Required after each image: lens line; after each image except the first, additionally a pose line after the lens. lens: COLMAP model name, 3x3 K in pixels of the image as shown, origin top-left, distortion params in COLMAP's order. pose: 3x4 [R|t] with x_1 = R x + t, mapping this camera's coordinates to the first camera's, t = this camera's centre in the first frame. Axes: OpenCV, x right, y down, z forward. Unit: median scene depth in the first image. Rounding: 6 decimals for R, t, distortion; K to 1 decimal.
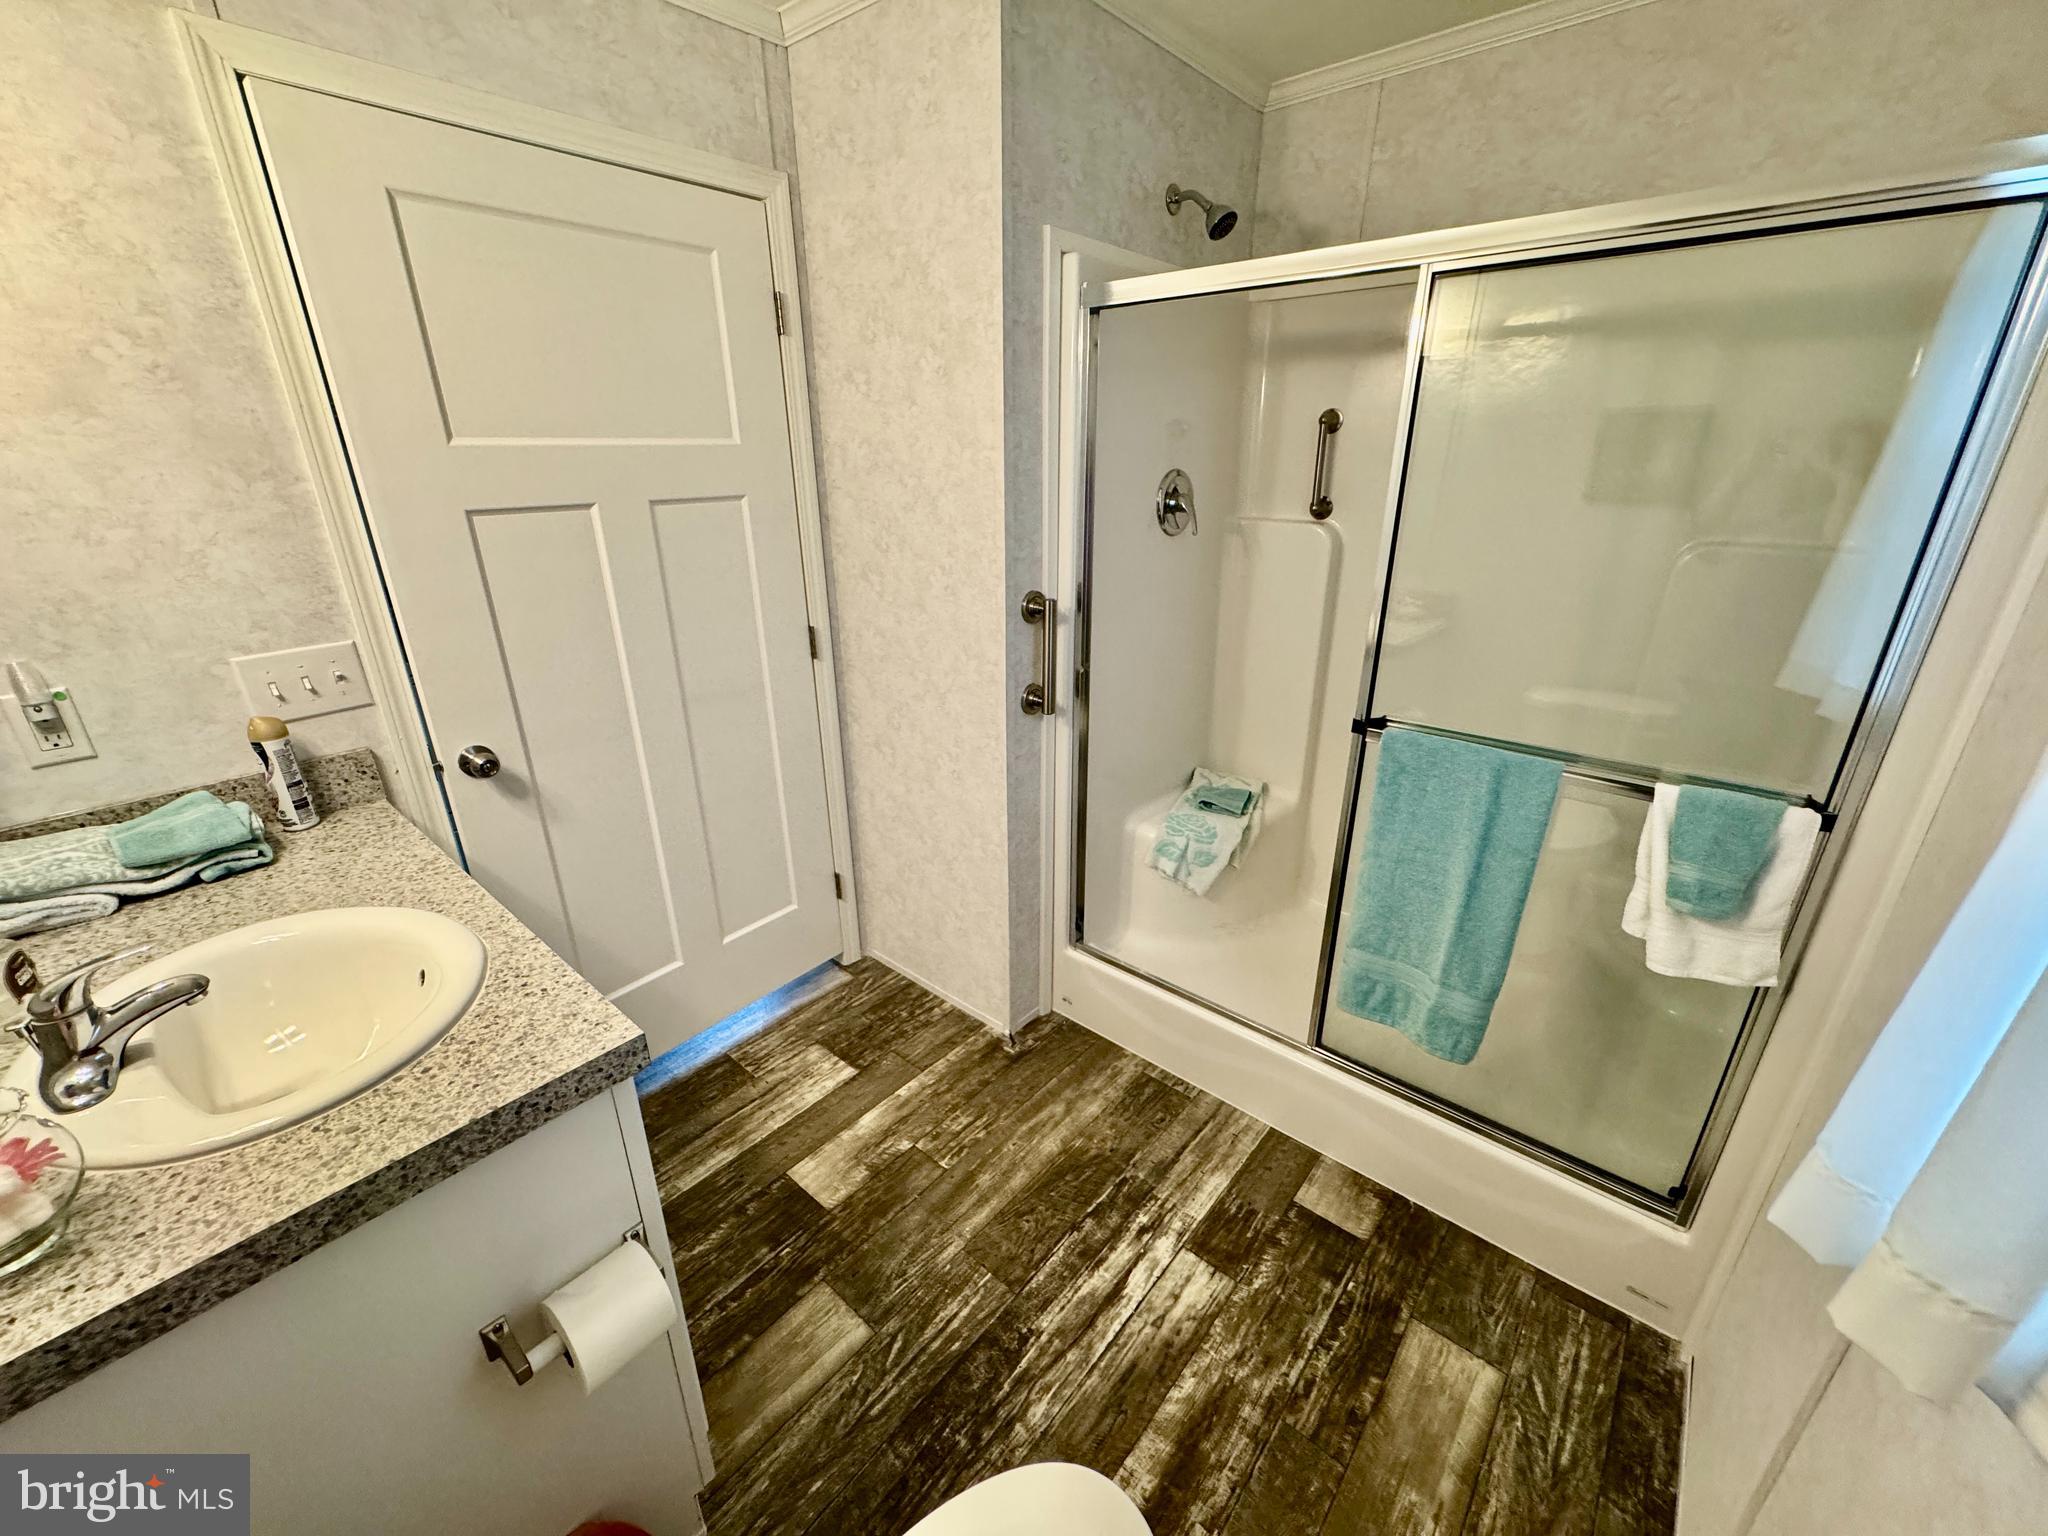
lens RADIAL K [[824.4, 0, 1026.3], [0, 824.4, 768.1], [0, 0, 1]] dist [-0.002604, -0.000353]
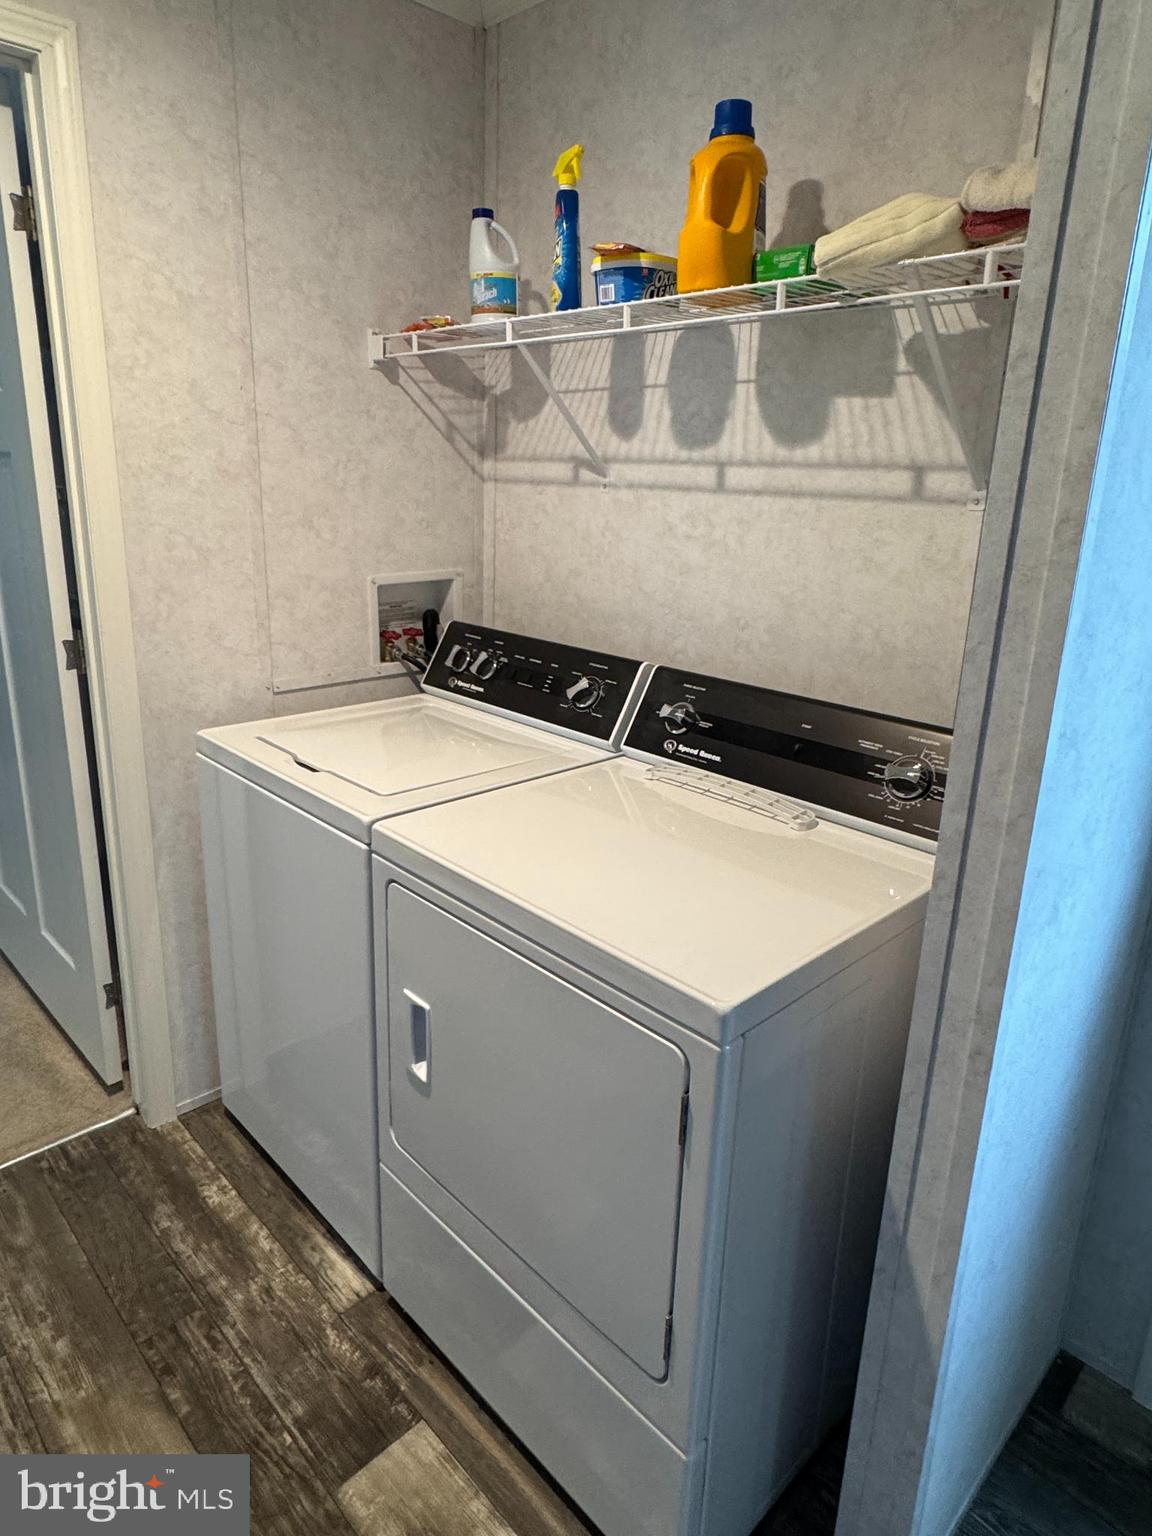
lens RADIAL K [[939.4, 0, 577.3], [0, 939.4, 760.4], [0, 0, 1]] dist [0.002128, 0.000130]
pose [[-0.095907, 0.301543, -0.948617, 1.090900], [-0.393481, 0.863902, 0.314396, -0.342960], [0.914316, 0.403416, 0.035798, 1.021493]]
